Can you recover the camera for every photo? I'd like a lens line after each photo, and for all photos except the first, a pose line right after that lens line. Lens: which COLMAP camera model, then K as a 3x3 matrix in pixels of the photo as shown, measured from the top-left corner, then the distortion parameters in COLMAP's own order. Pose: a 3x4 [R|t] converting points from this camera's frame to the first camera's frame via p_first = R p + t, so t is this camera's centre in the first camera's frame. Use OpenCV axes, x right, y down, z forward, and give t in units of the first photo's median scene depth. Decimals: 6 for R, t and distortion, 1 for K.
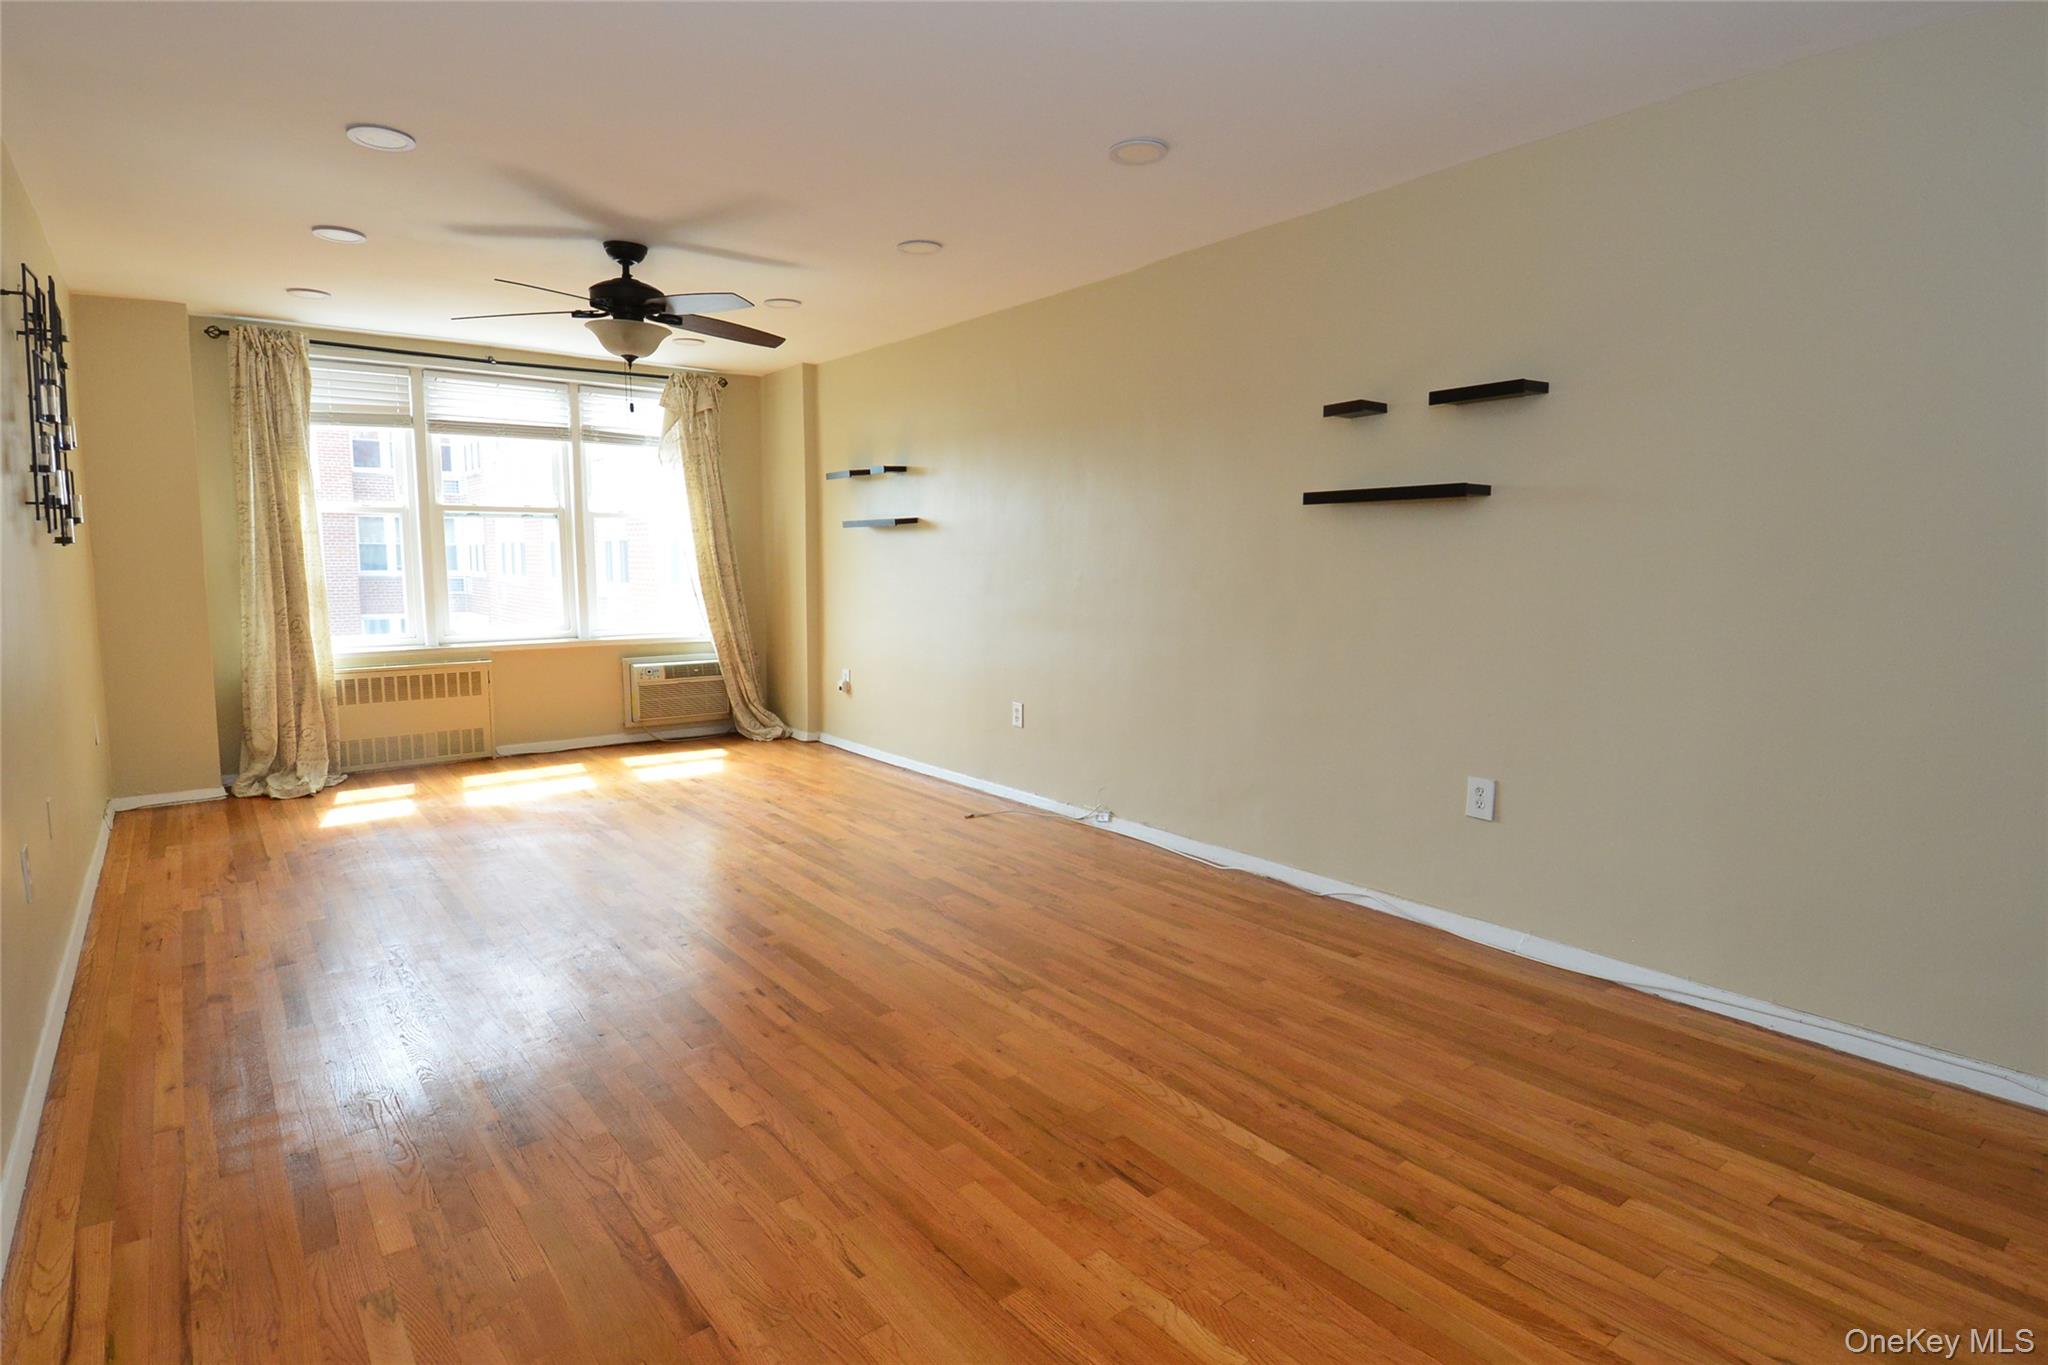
lens RADIAL K [[1062.9, 0, 1039.0], [0, 1062.9, 671.0], [0, 0, 1]] dist [0.042807, -0.047118]
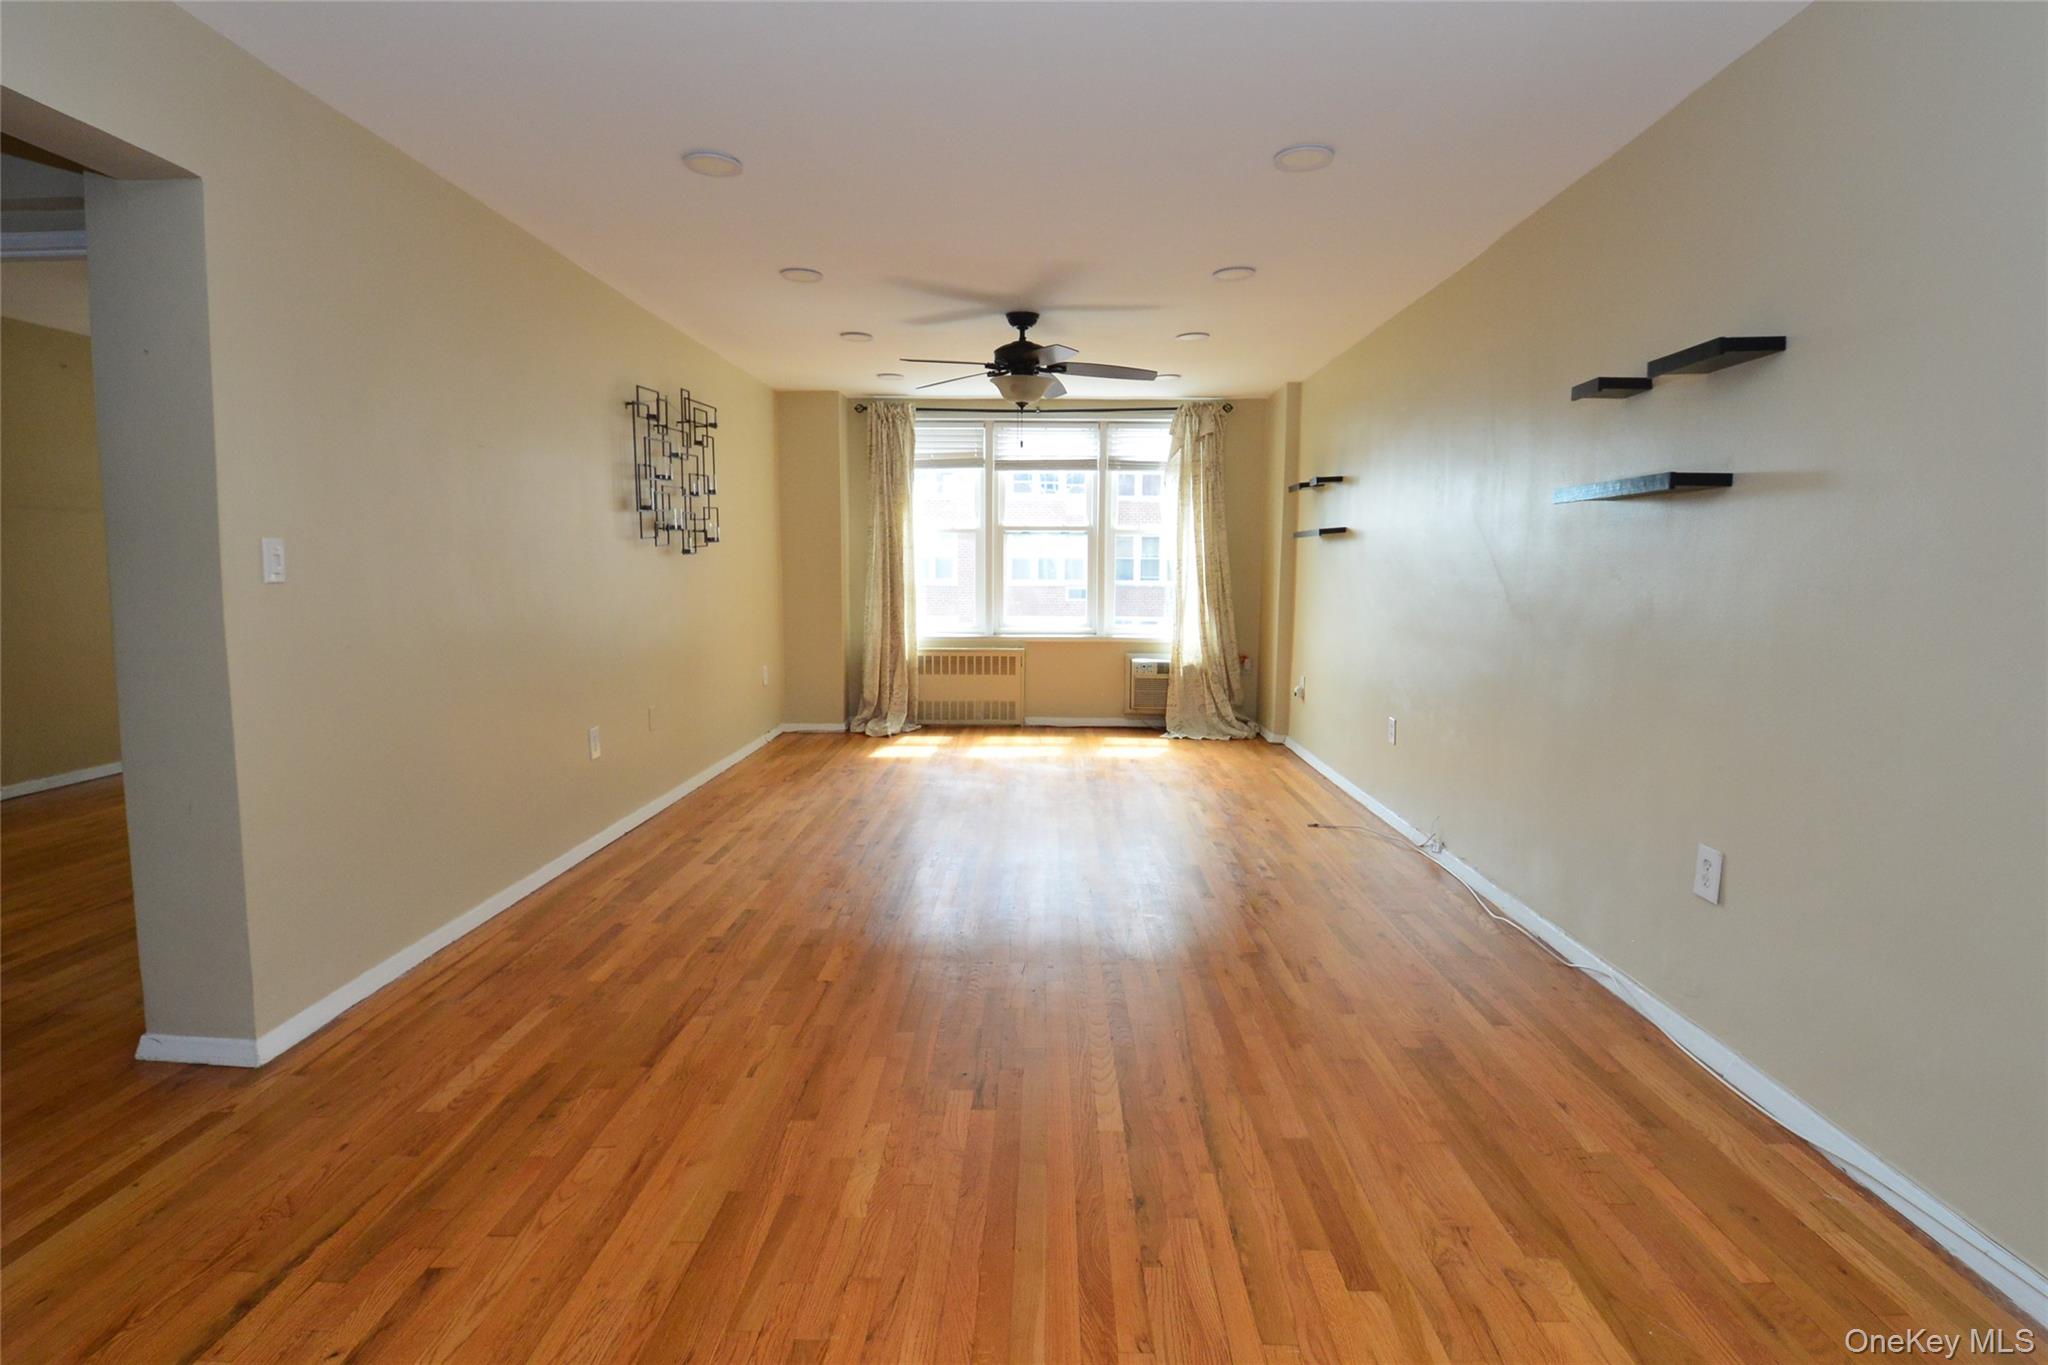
lens RADIAL K [[1056.6, 0, 1025.9], [0, 1056.6, 667.3], [0, 0, 1]] dist [0.053939, -0.058942]
pose [[0.773021, 0.064867, -0.631056, 0.314815], [-0.074952, 0.997130, 0.010682, -0.001250], [0.629937, 0.039041, 0.775664, 0.045943]]
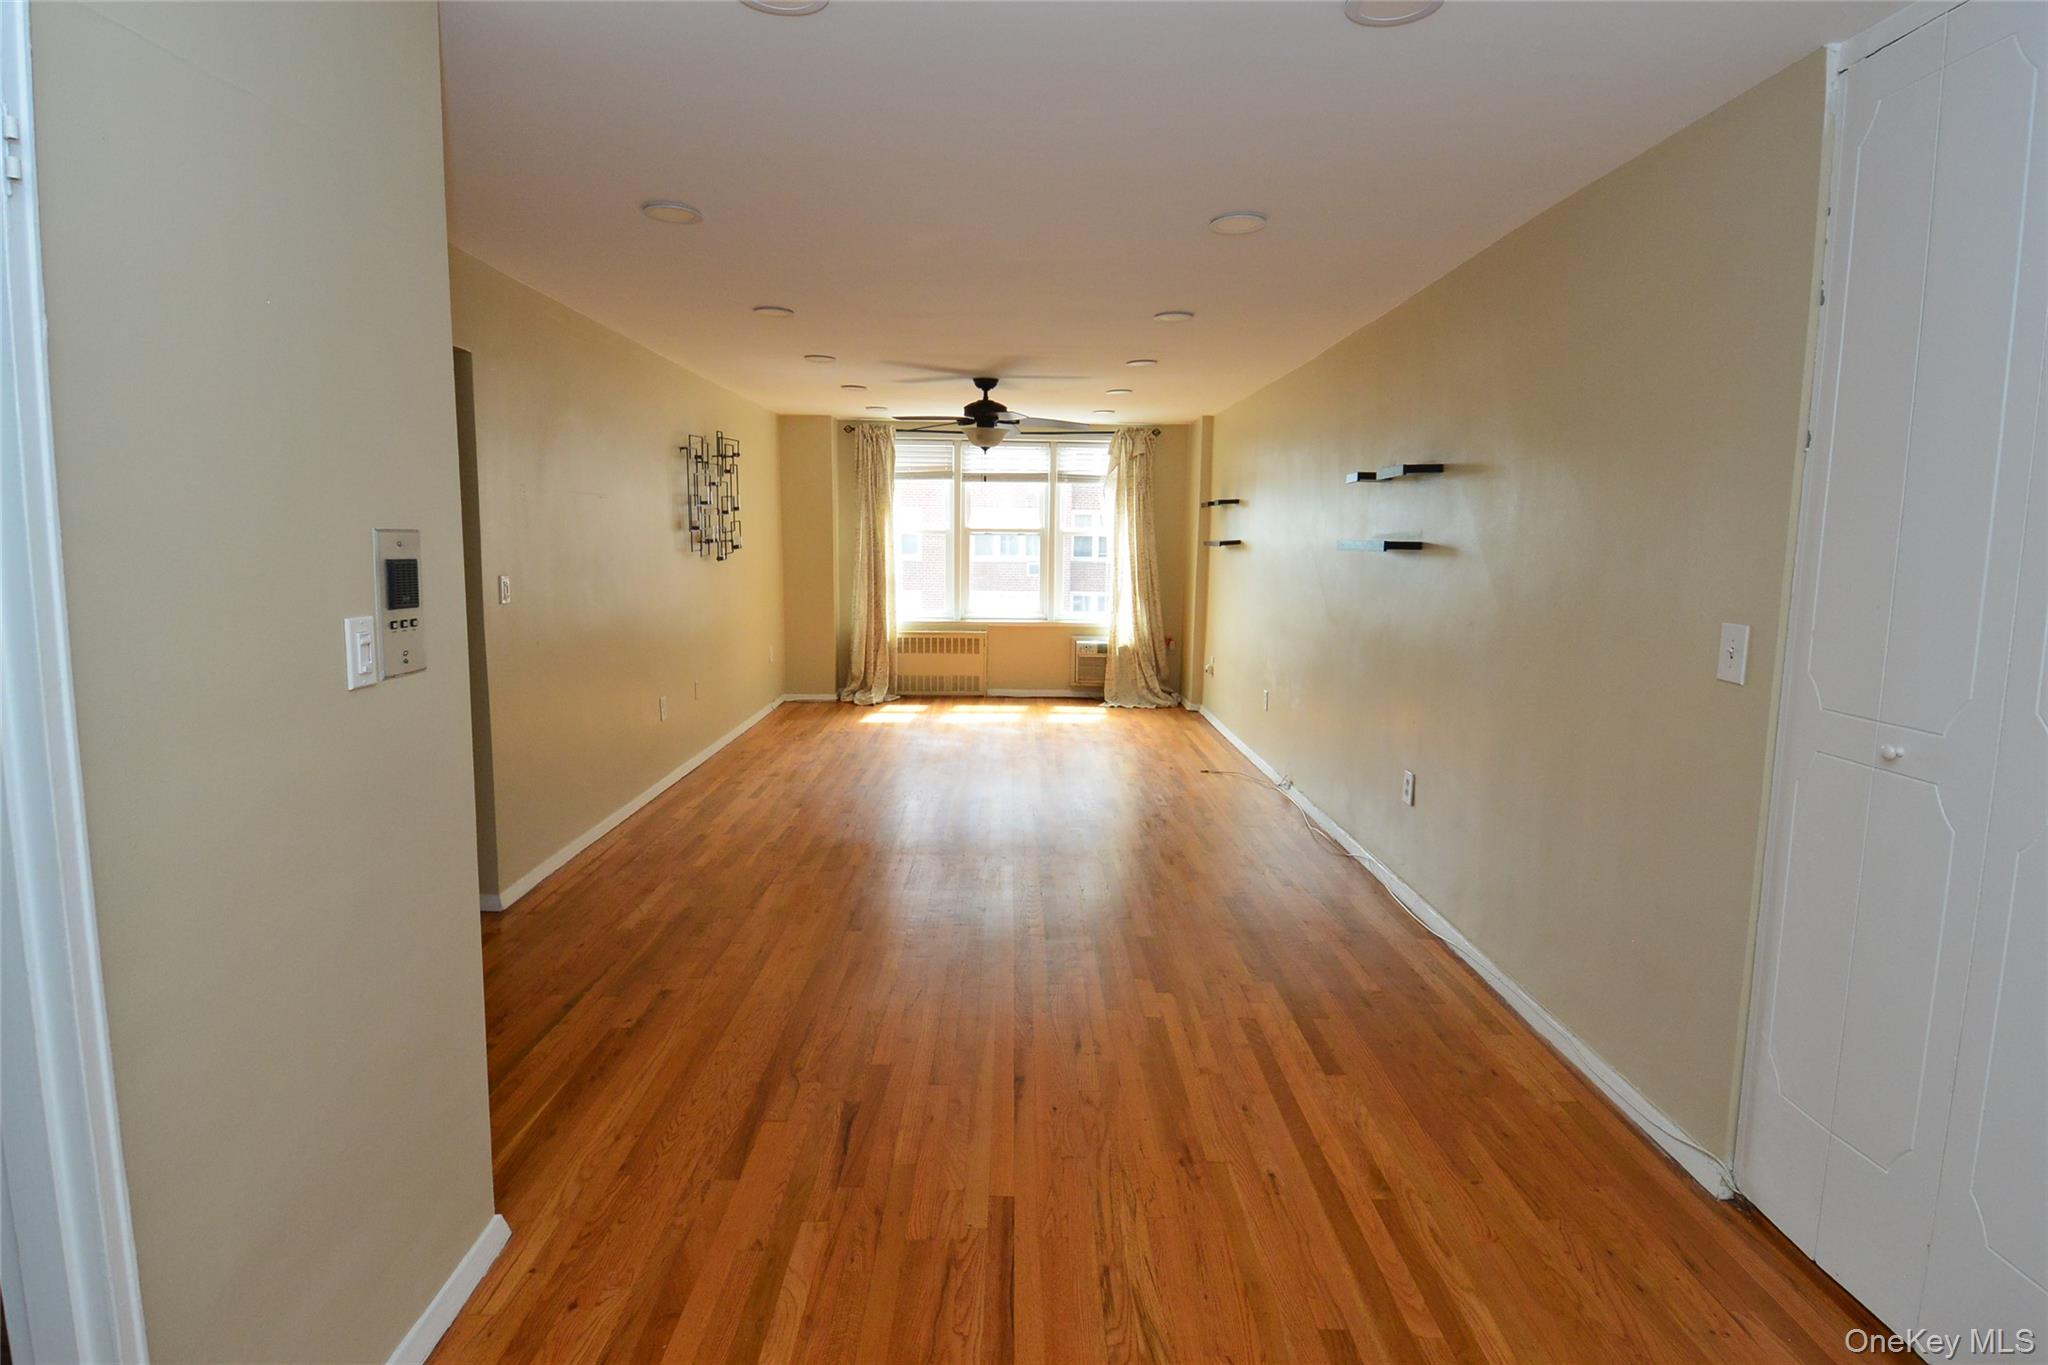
lens RADIAL K [[1056.6, 0, 1025.9], [0, 1056.6, 667.3], [0, 0, 1]] dist [0.053939, -0.058942]
pose [[0.794889, 0.084278, -0.600874, 0.490020], [-0.078782, 0.996259, 0.035513, -0.019505], [0.601619, 0.019109, 0.798554, -0.171248]]
